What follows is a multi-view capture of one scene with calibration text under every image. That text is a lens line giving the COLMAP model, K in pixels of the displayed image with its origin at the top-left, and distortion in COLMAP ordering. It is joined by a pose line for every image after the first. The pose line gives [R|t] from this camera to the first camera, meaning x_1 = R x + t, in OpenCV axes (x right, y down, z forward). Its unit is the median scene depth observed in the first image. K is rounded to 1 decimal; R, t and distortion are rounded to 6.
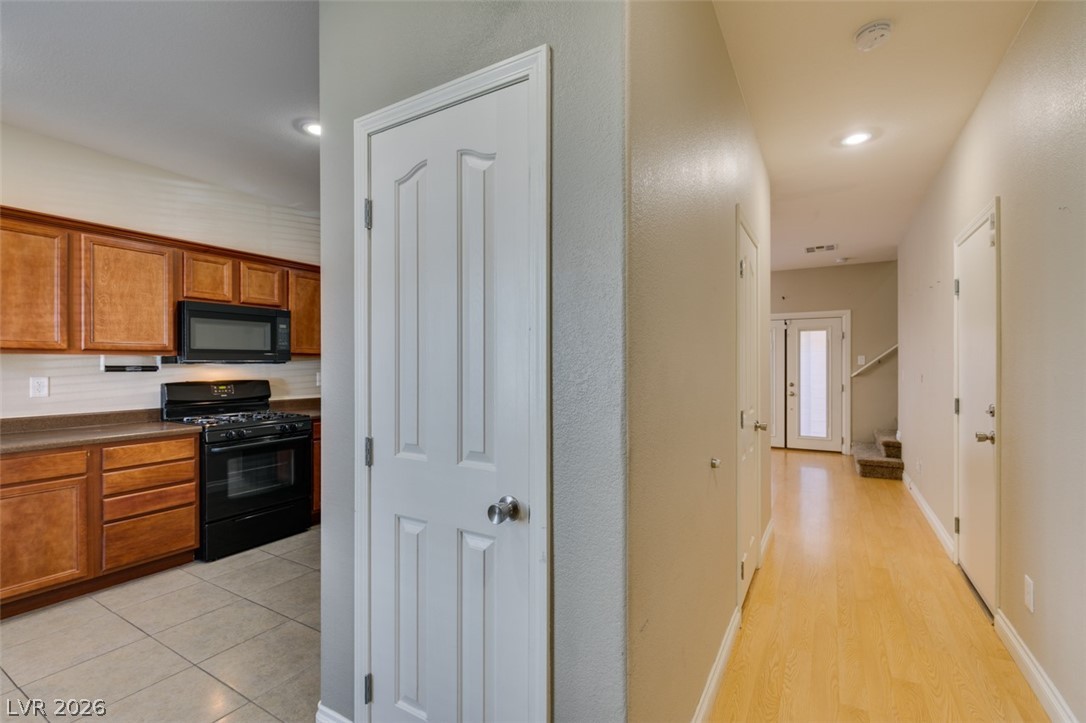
lens RADIAL K [[483.5, 0, 541.7], [0, 483.5, 364.1], [0, 0, 1]] dist [-0.002608, -0.000016]
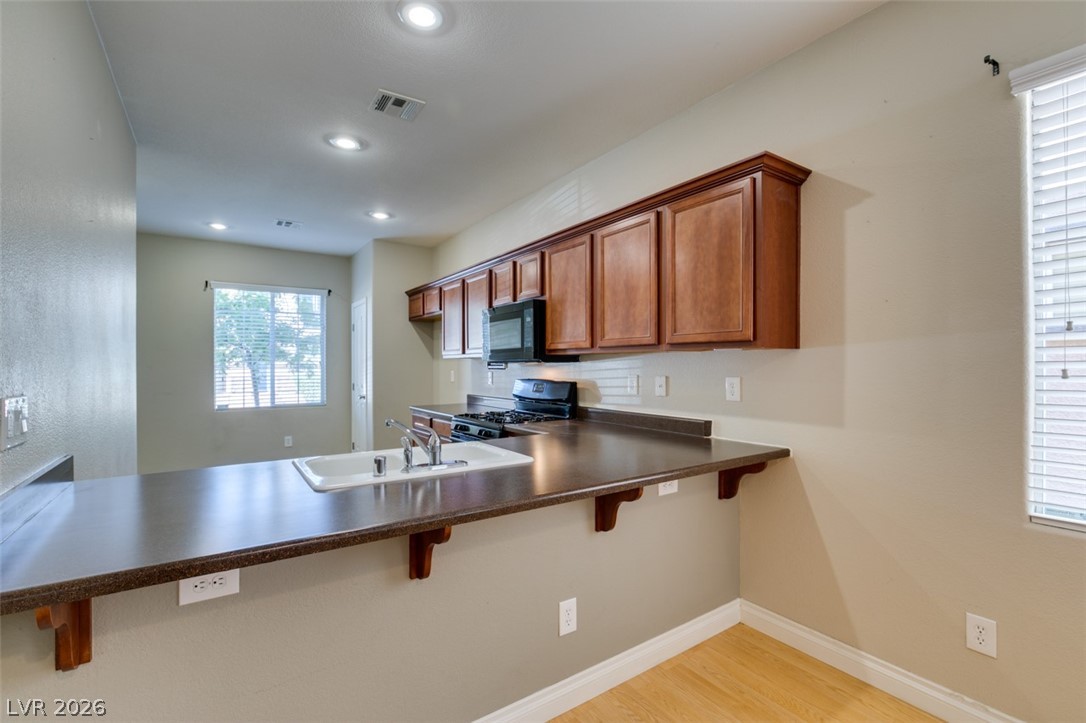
lens RADIAL K [[483.5, 0, 541.7], [0, 483.5, 364.1], [0, 0, 1]] dist [-0.002608, -0.000016]
pose [[-0.424066, 0.001552, -0.905630, 0.269353], [0.004821, 0.999988, -0.000543, 0.003187], [0.905618, -0.004596, -0.424068, 1.563913]]
